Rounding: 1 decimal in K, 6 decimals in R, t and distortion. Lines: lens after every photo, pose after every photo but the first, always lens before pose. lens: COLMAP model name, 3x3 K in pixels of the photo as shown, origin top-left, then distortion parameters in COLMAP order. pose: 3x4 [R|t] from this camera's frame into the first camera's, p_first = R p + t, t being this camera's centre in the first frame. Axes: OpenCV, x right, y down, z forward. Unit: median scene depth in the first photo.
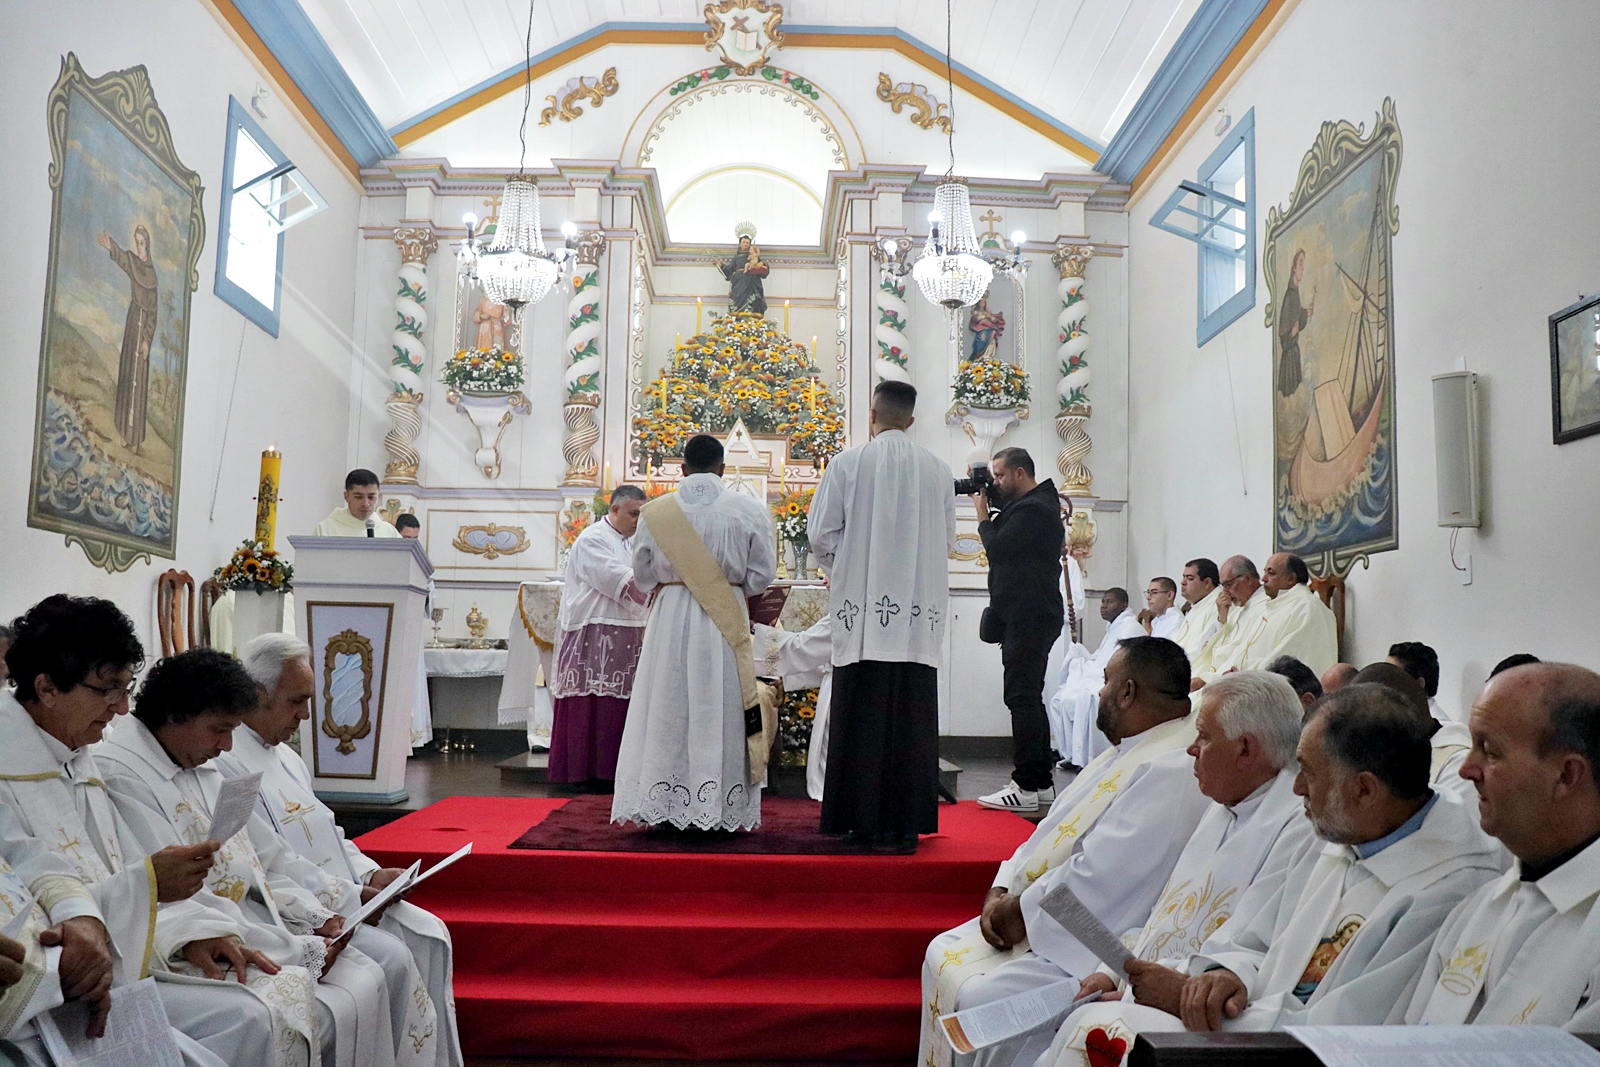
lens RADIAL K [[1337.3, 0, 800.0], [0, 1337.3, 533.5], [0, 0, 1]] dist [-0.177939, 0.168906]
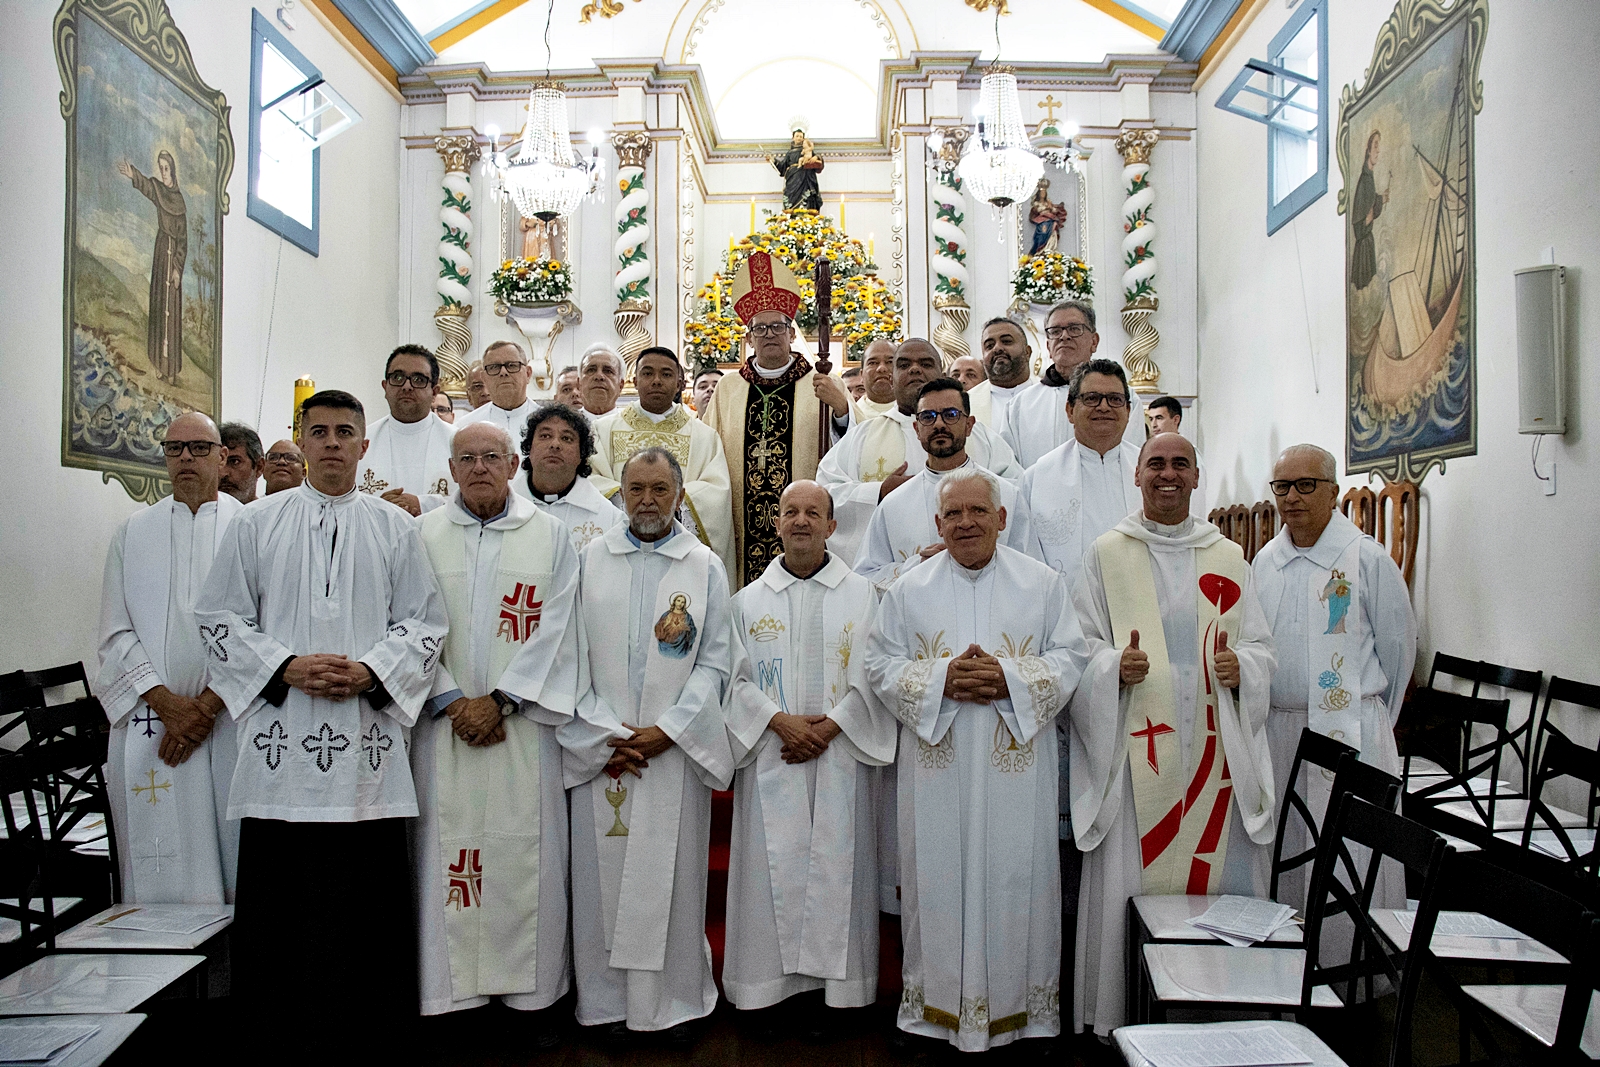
lens RADIAL K [[1337.3, 0, 800.0], [0, 1337.3, 533.5], [0, 0, 1]] dist [-0.177939, 0.168906]
pose [[0.997828, -0.019951, -0.062776, 0.019938], [0.025125, 0.996253, 0.082755, -0.013799], [0.060890, -0.084153, 0.994591, 0.025082]]
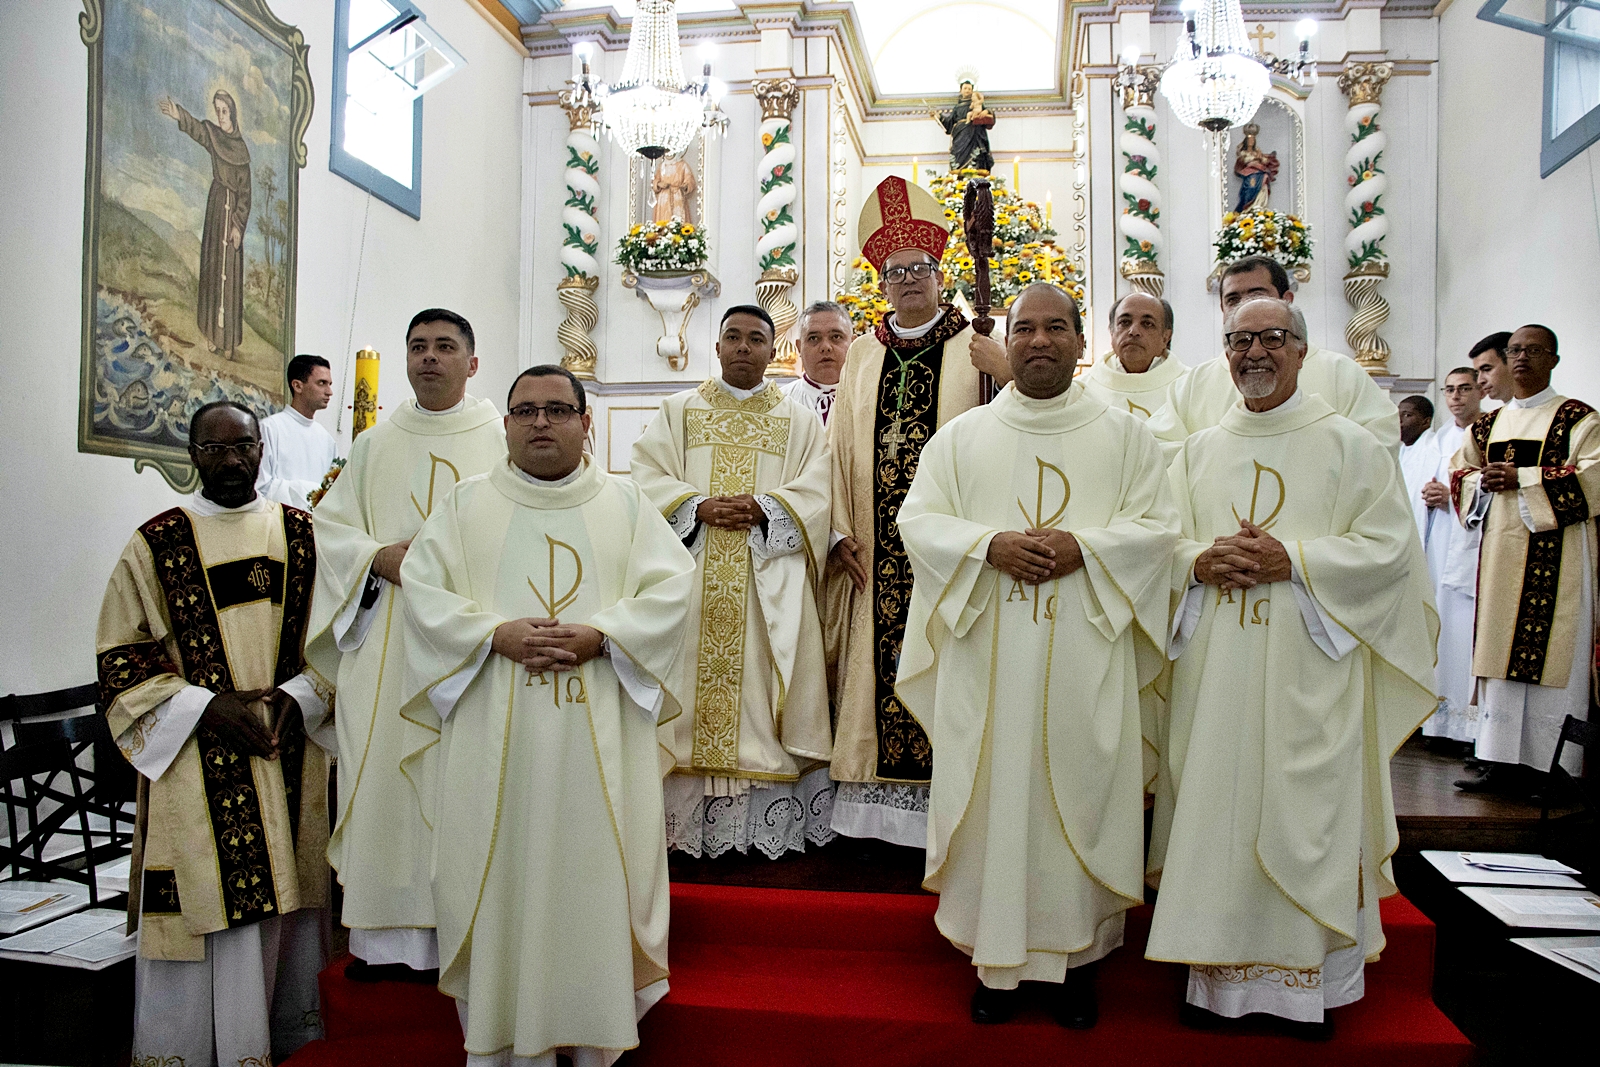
lens RADIAL K [[1337.3, 0, 800.0], [0, 1337.3, 533.5], [0, 0, 1]] dist [-0.177939, 0.168906]
pose [[0.981442, -0.006695, -0.191644, 0.018676], [0.023506, 0.996054, 0.085582, -0.008564], [0.190315, -0.088499, 0.977726, 0.165251]]
